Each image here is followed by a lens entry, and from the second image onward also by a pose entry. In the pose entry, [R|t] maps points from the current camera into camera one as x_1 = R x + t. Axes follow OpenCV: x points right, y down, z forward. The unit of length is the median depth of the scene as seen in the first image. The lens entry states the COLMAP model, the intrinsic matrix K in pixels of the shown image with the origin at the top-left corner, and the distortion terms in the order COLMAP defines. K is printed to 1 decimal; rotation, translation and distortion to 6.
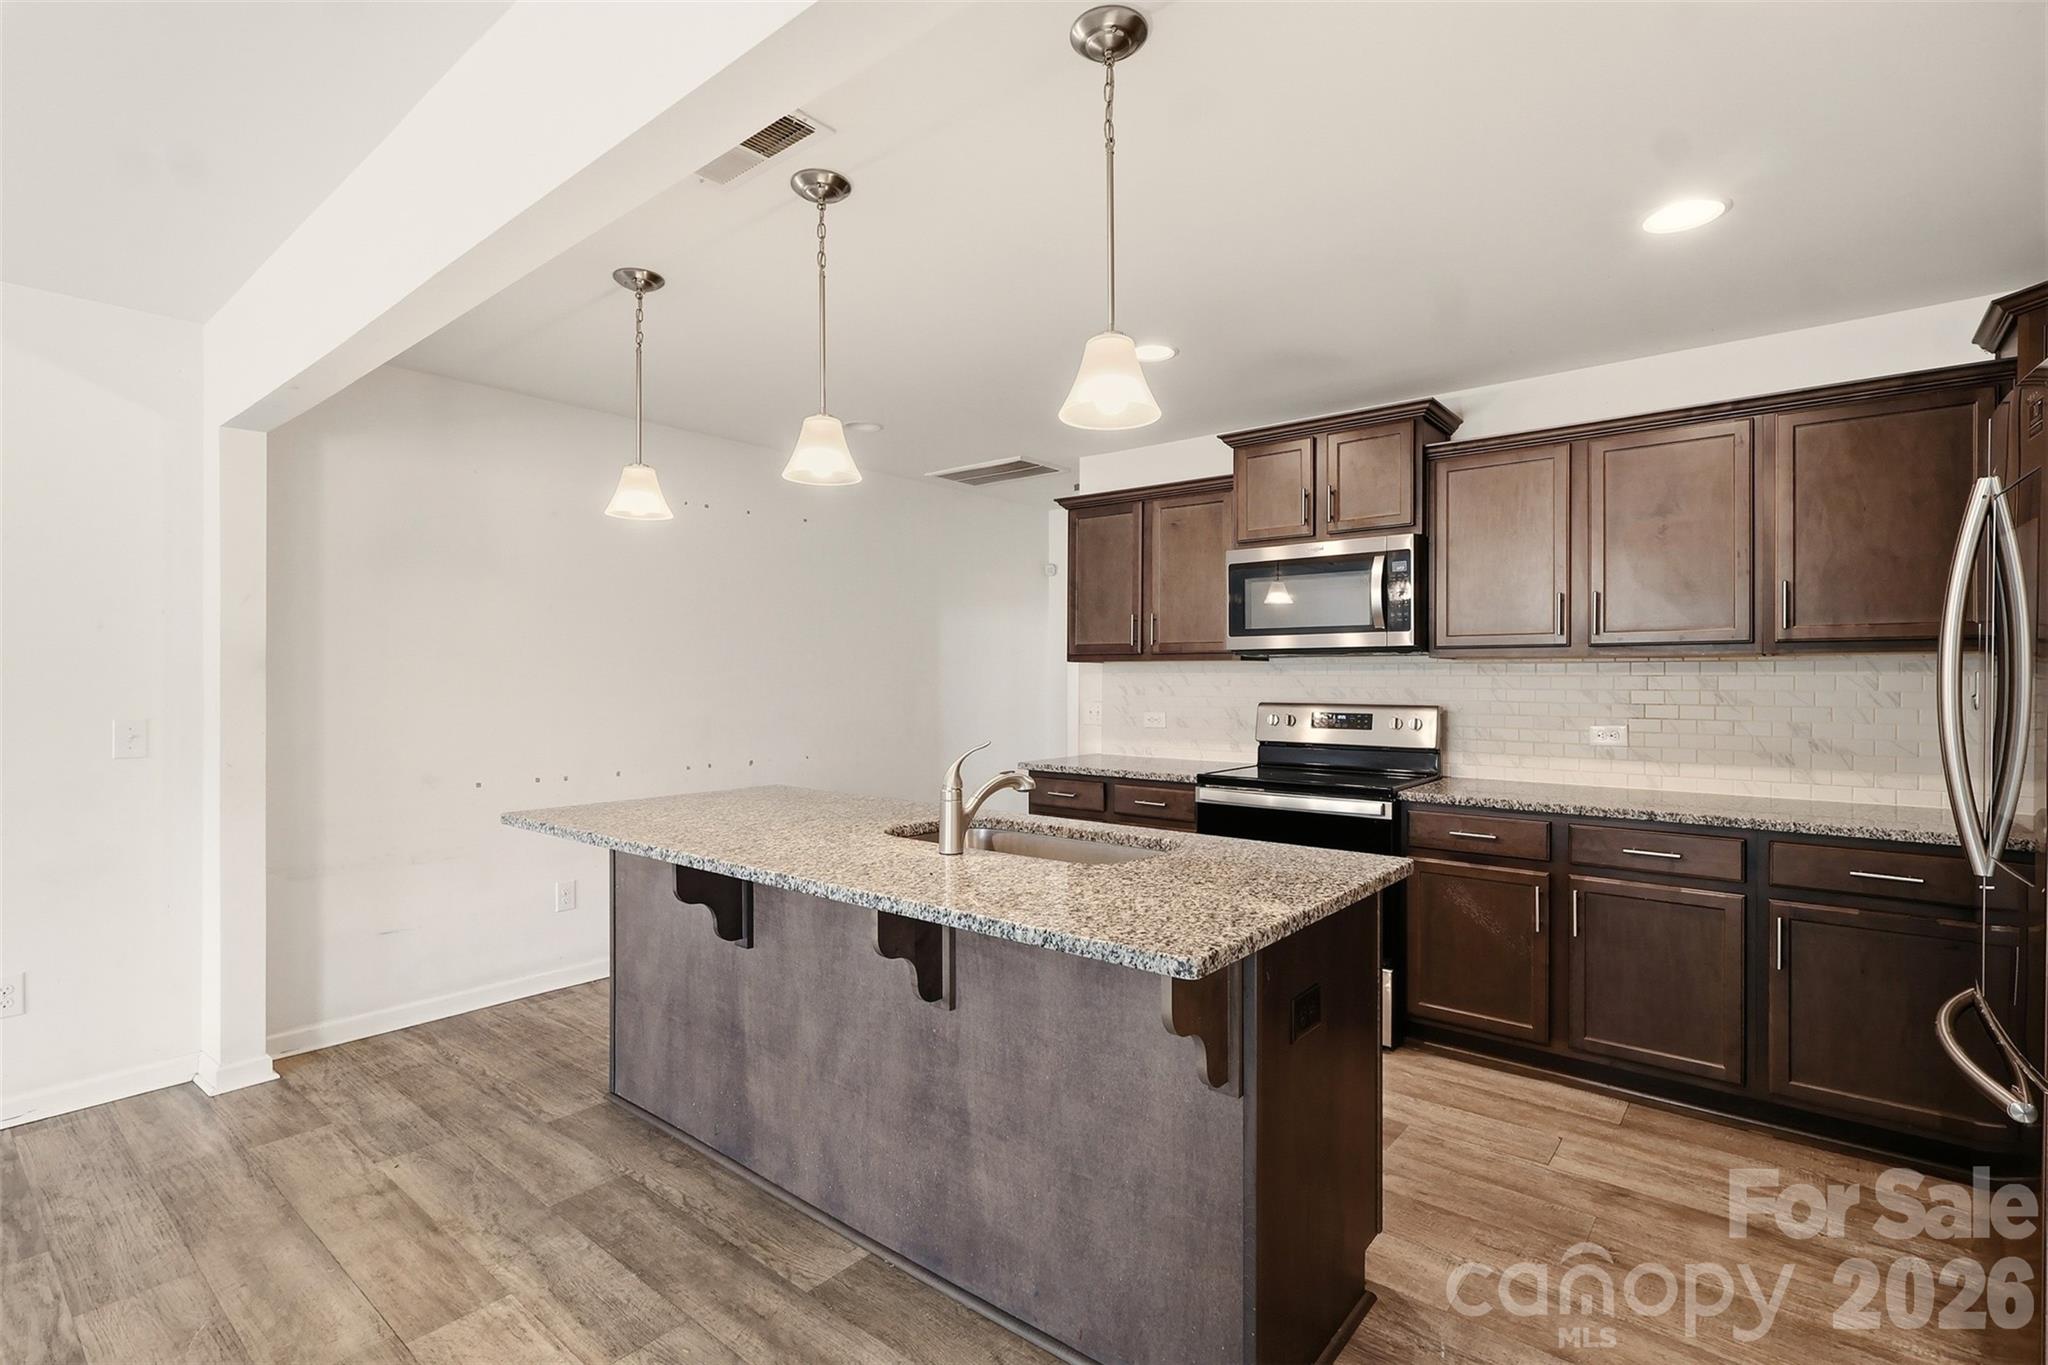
lens RADIAL K [[962.6, 0, 1013.3], [0, 962.6, 677.2], [0, 0, 1]] dist [0.002993, 0.001391]
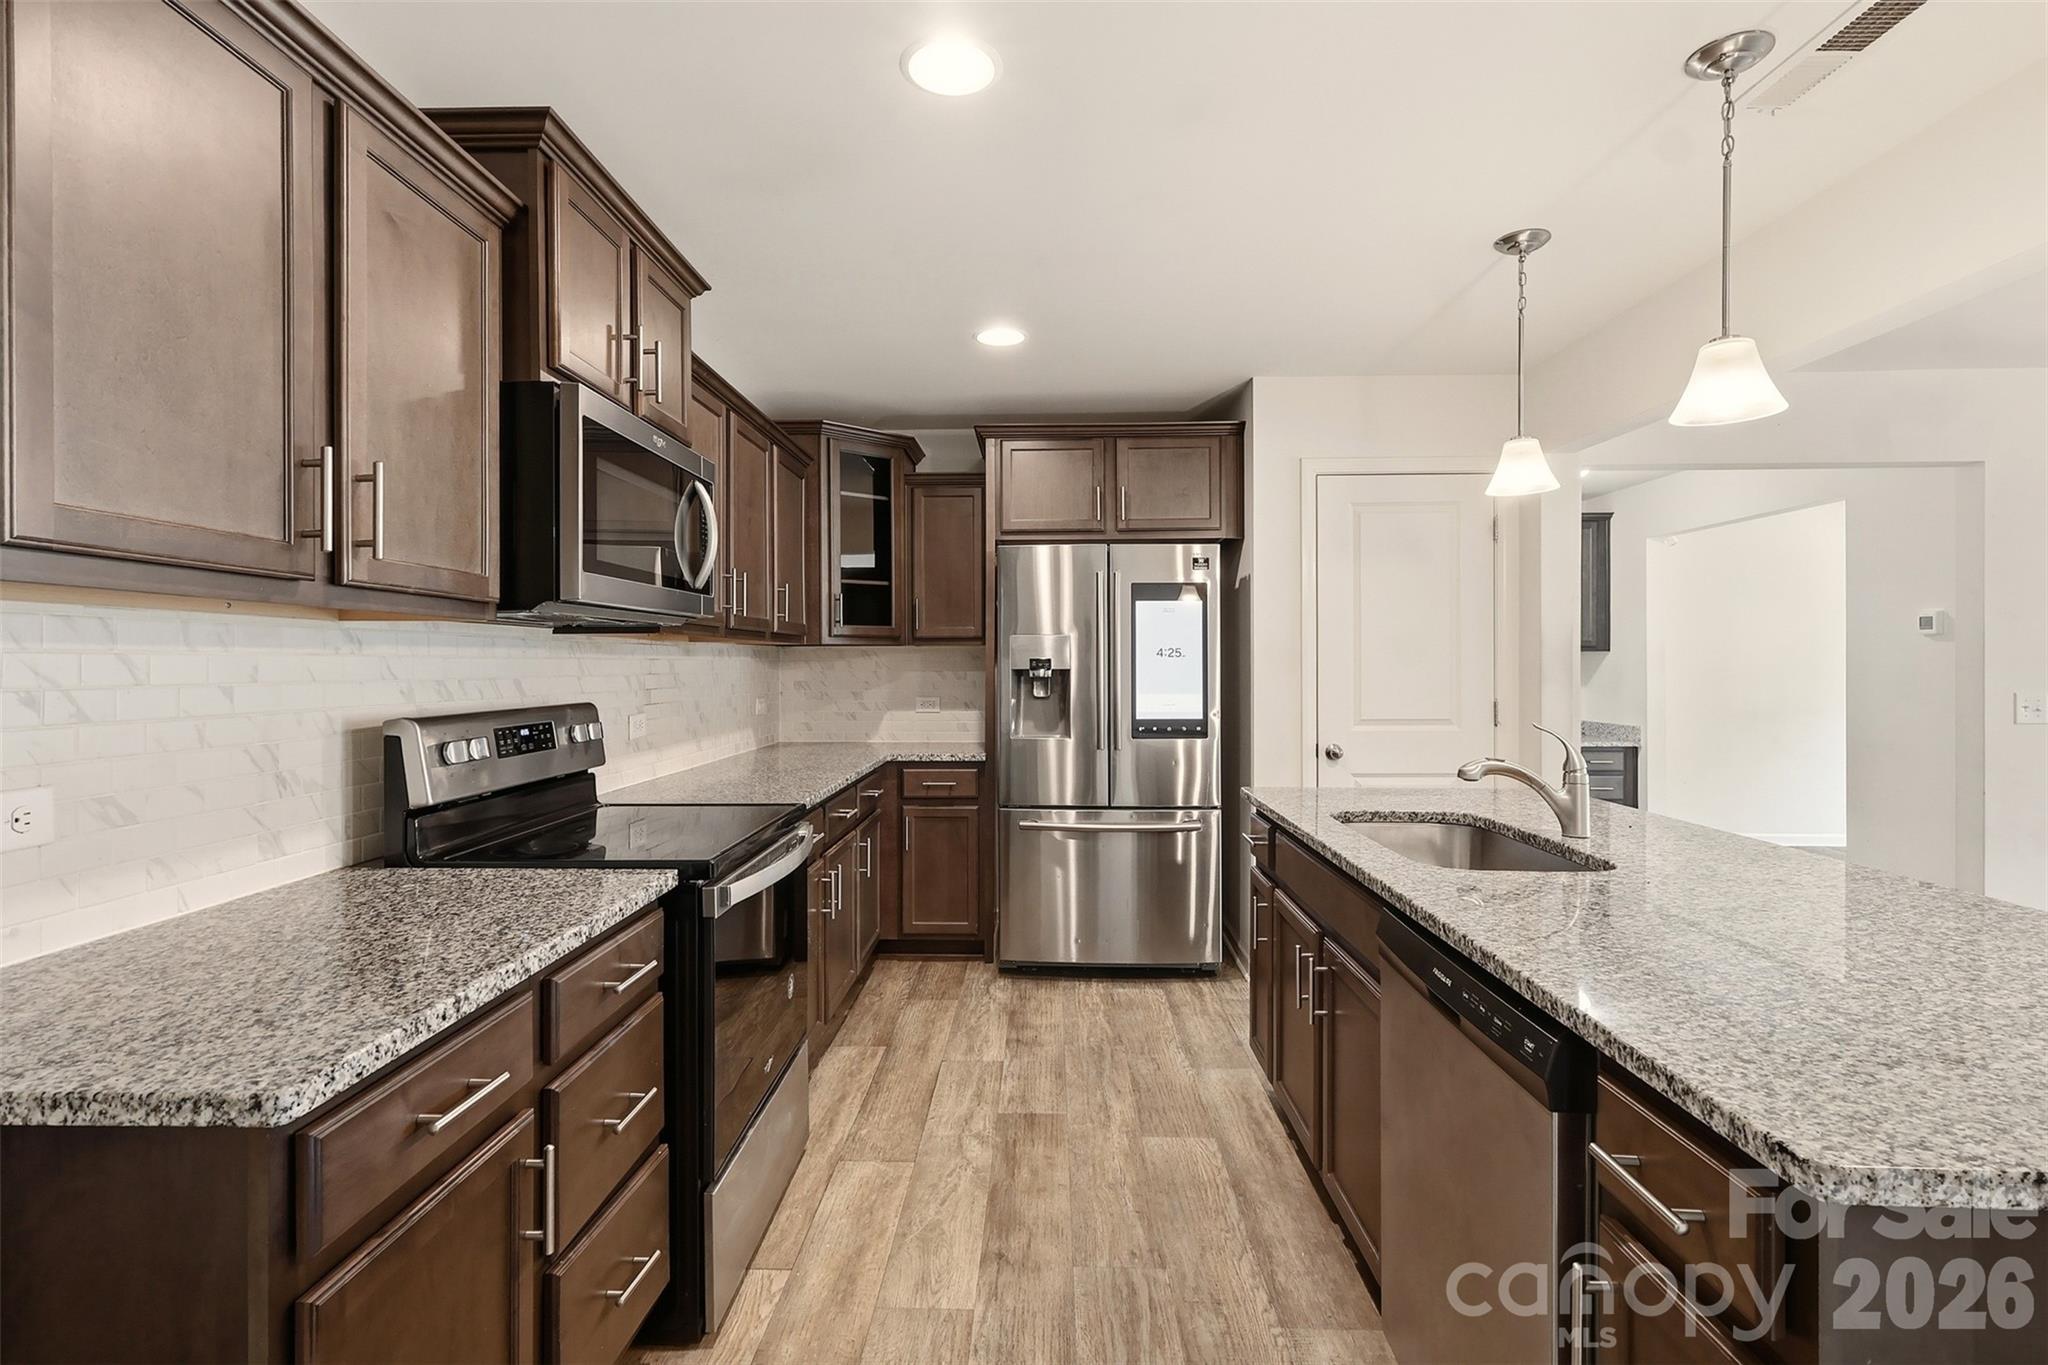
lens RADIAL K [[962.6, 0, 1017.4], [0, 962.6, 666.8], [0, 0, 1]] dist [0.002993, 0.001391]
pose [[-0.611424, -0.003170, 0.791297, -0.338631], [0.001427, 0.999986, 0.005108, 0.001684], [-0.791302, 0.004252, -0.611411, 1.427065]]
